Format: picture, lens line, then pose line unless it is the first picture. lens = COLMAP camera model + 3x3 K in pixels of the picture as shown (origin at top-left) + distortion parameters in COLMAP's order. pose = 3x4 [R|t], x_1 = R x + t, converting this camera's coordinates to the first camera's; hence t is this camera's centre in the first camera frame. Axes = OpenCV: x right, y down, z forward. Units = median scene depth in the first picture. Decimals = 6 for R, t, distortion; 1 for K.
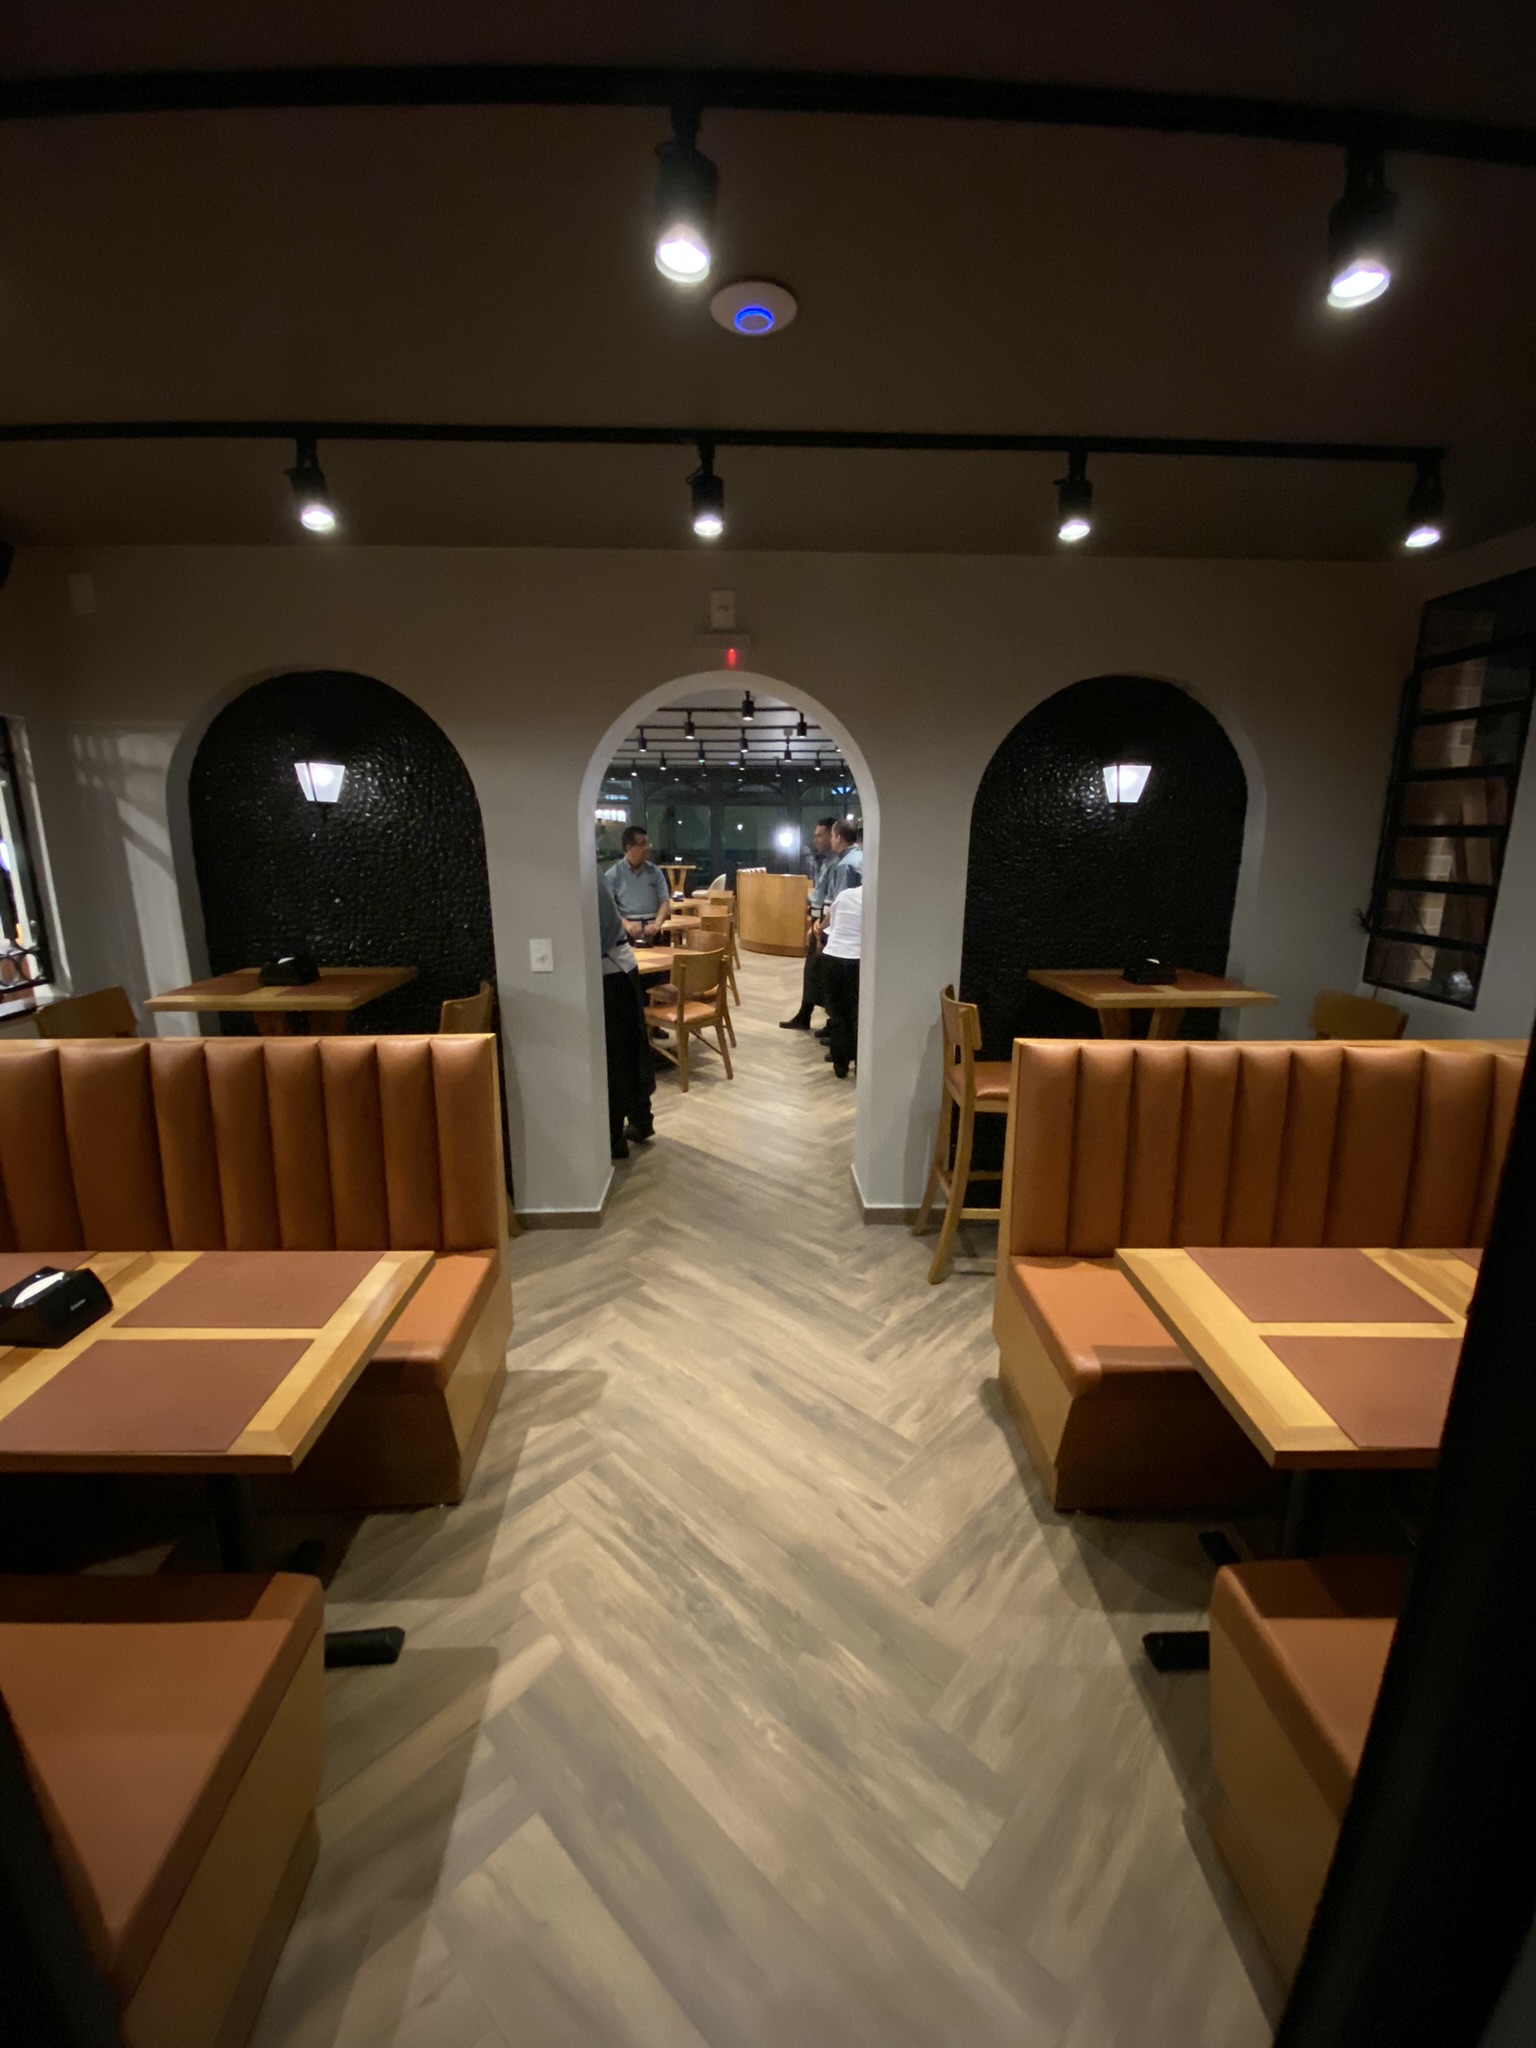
lens RADIAL K [[828.8, 0, 766.2], [0, 828.8, 1031.8], [0, 0, 1]] dist [0.017493, -0.016843]
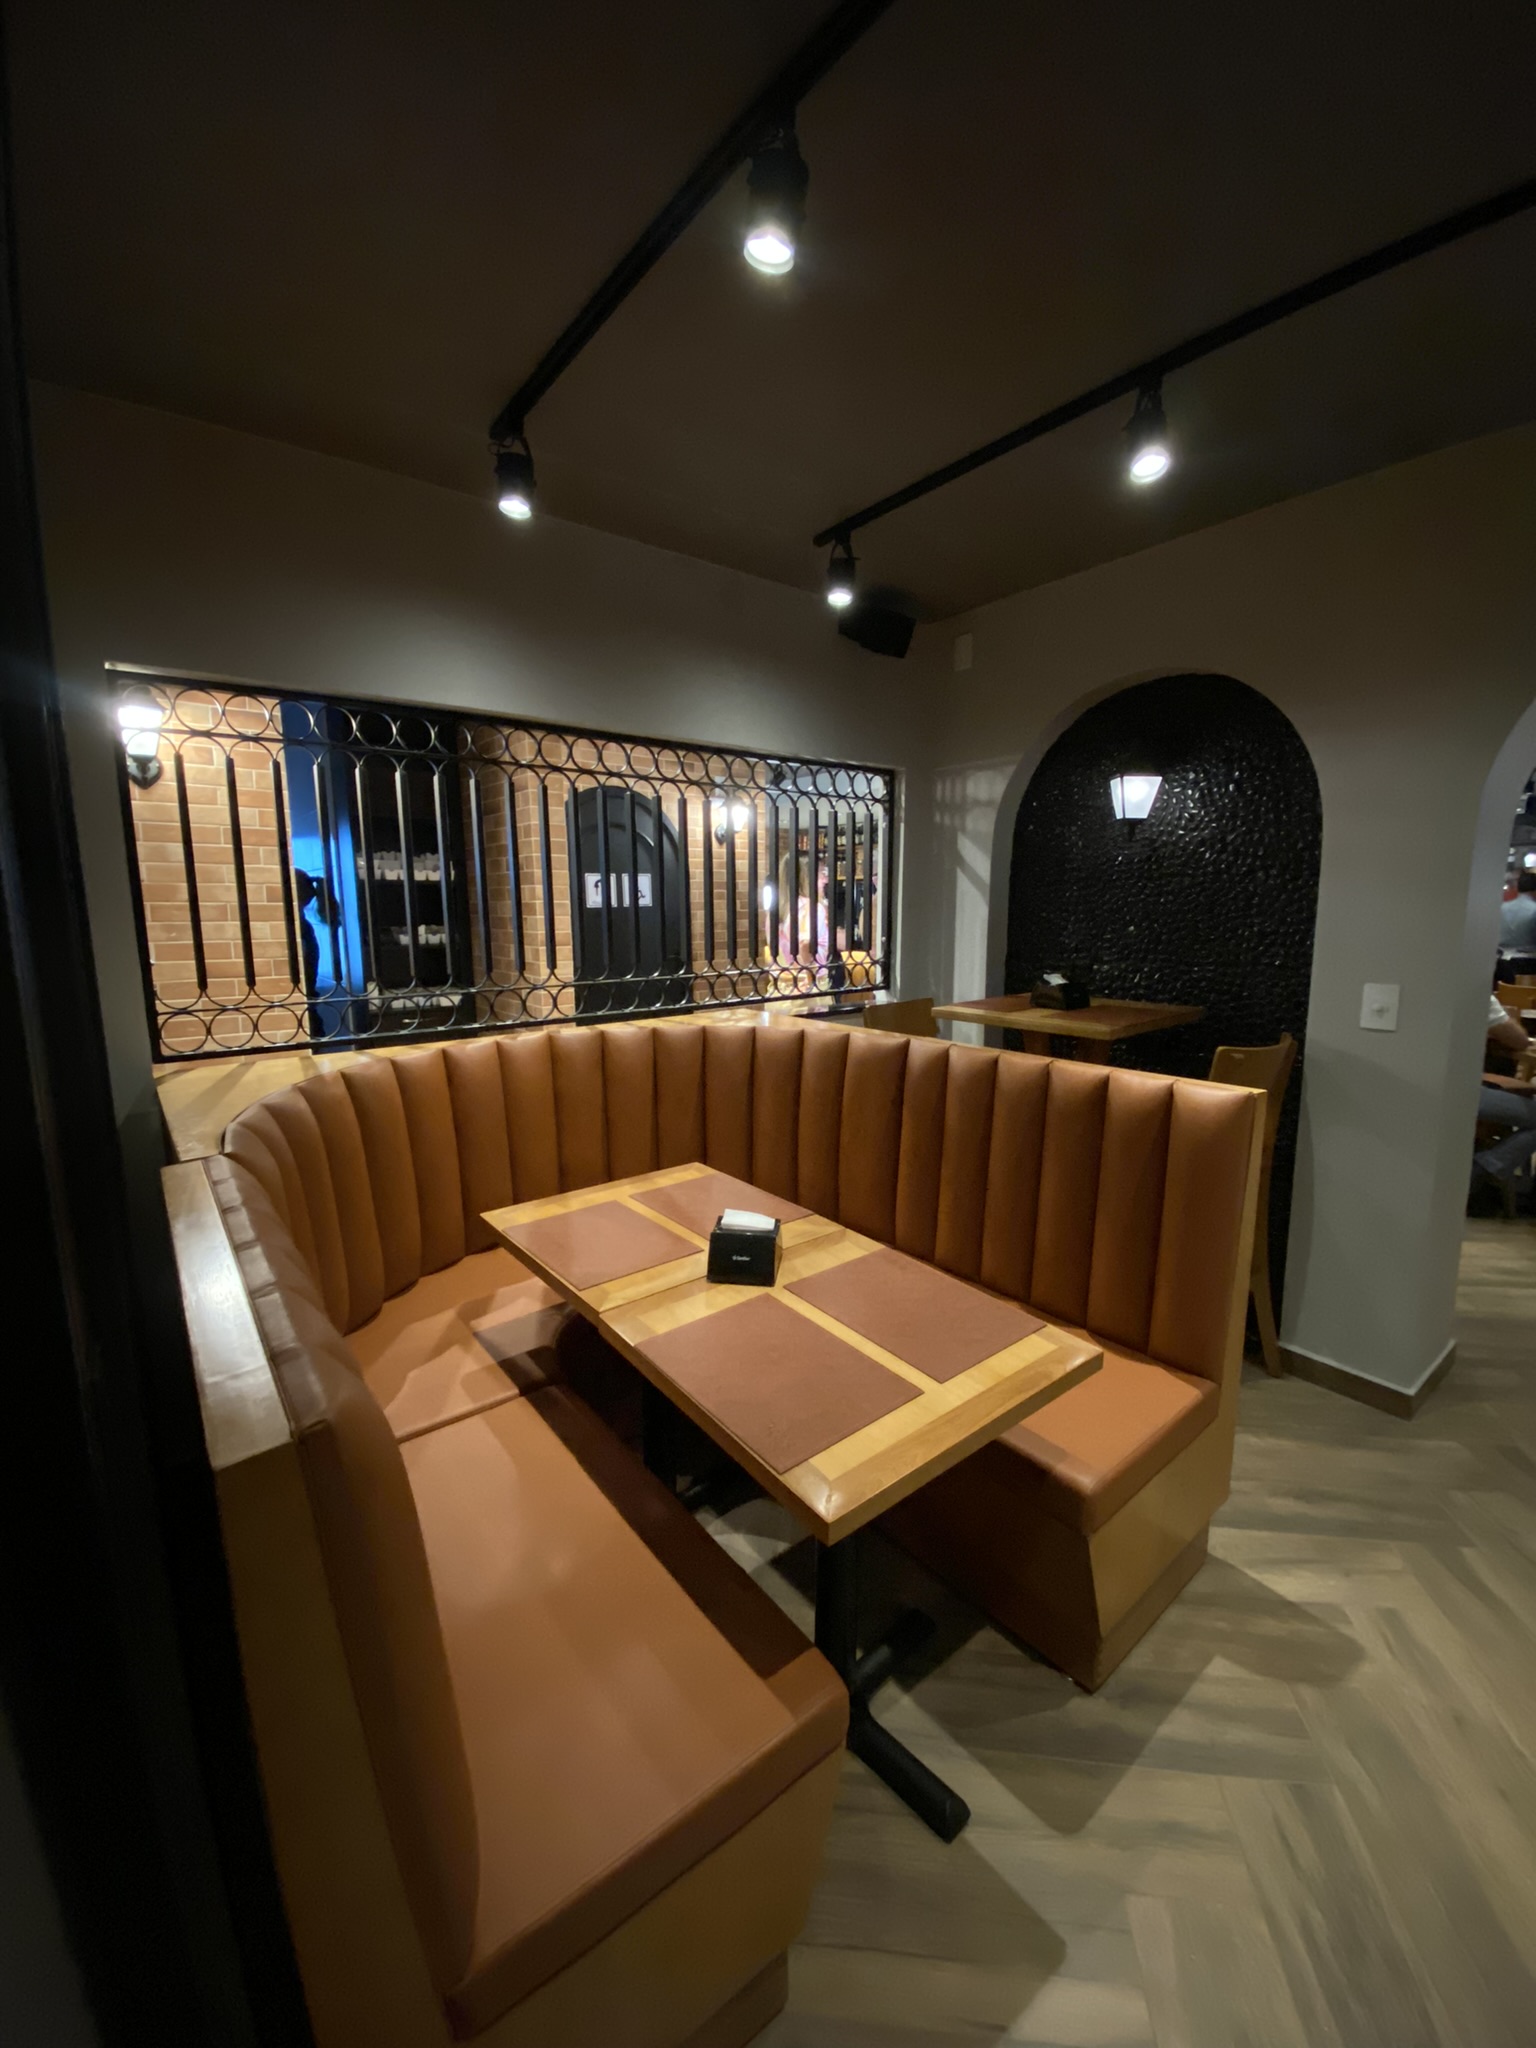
lens RADIAL K [[828.8, 0, 766.2], [0, 828.8, 1031.8], [0, 0, 1]] dist [0.017493, -0.016843]
pose [[0.588063, 0.115372, -0.800544, -0.007609], [-0.179308, 0.983742, 0.010058, 0.020016], [0.788689, 0.137630, 0.599189, 0.177333]]
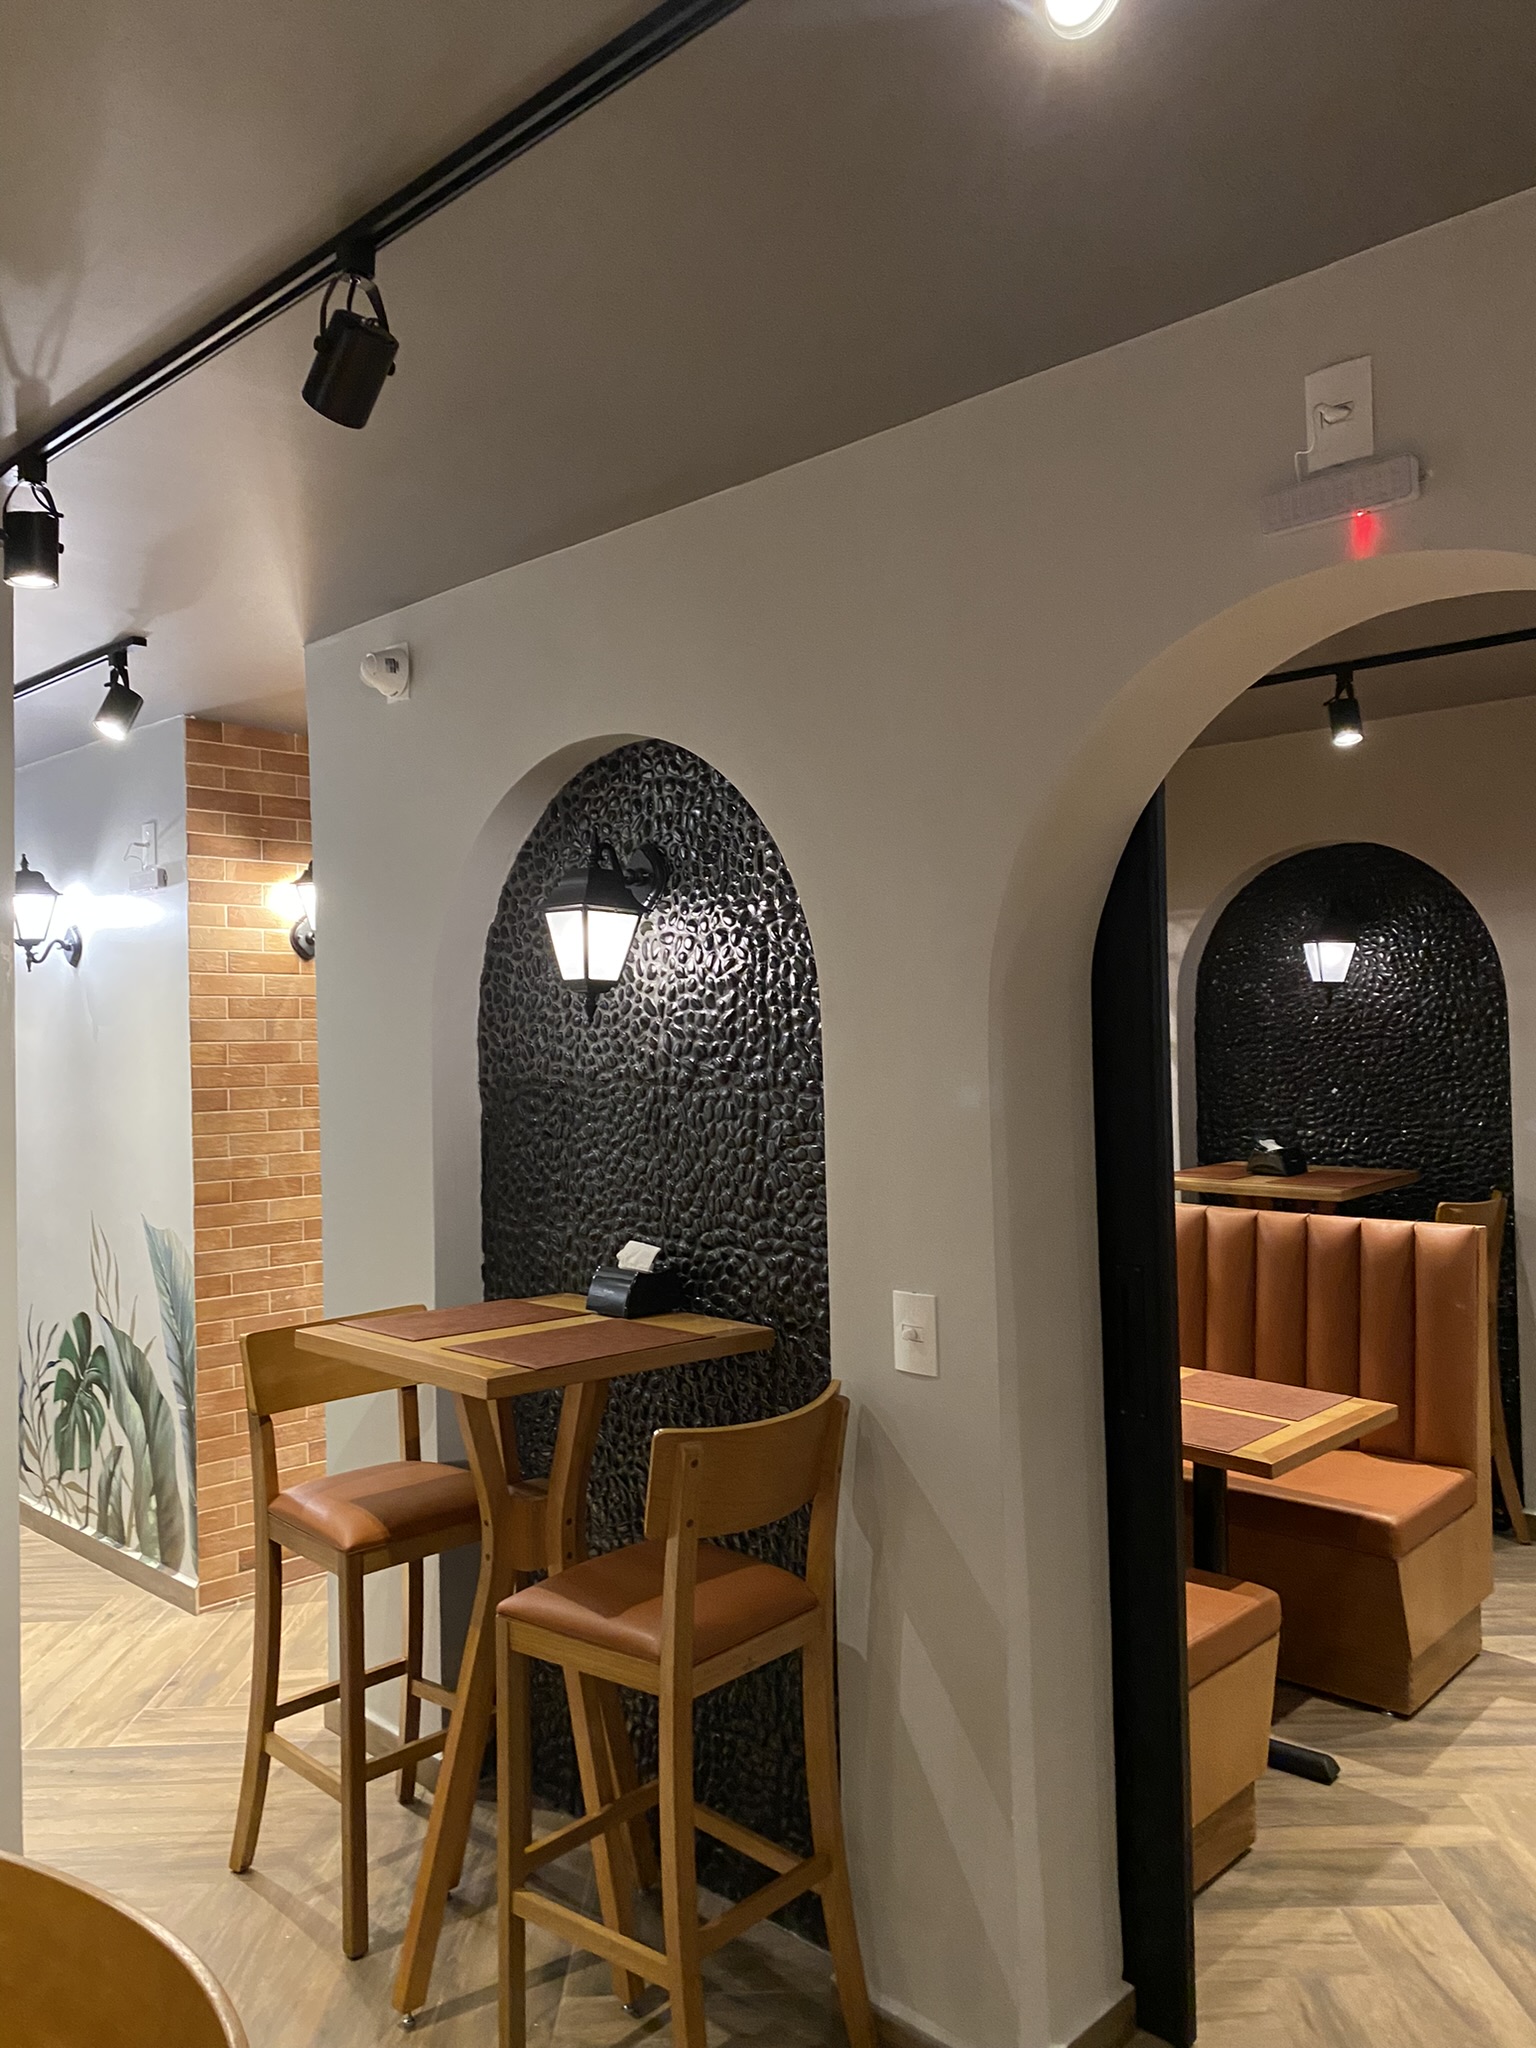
lens RADIAL K [[1566.6, 0, 799.3], [0, 1566.6, 1016.9], [0, 0, 1]] dist [-0.003502, 0.046483]
pose [[0.698793, -0.021111, -0.715012, 0.315138], [-0.143338, 0.975158, -0.168879, 0.146050], [0.700815, 0.220500, 0.678408, -0.615257]]
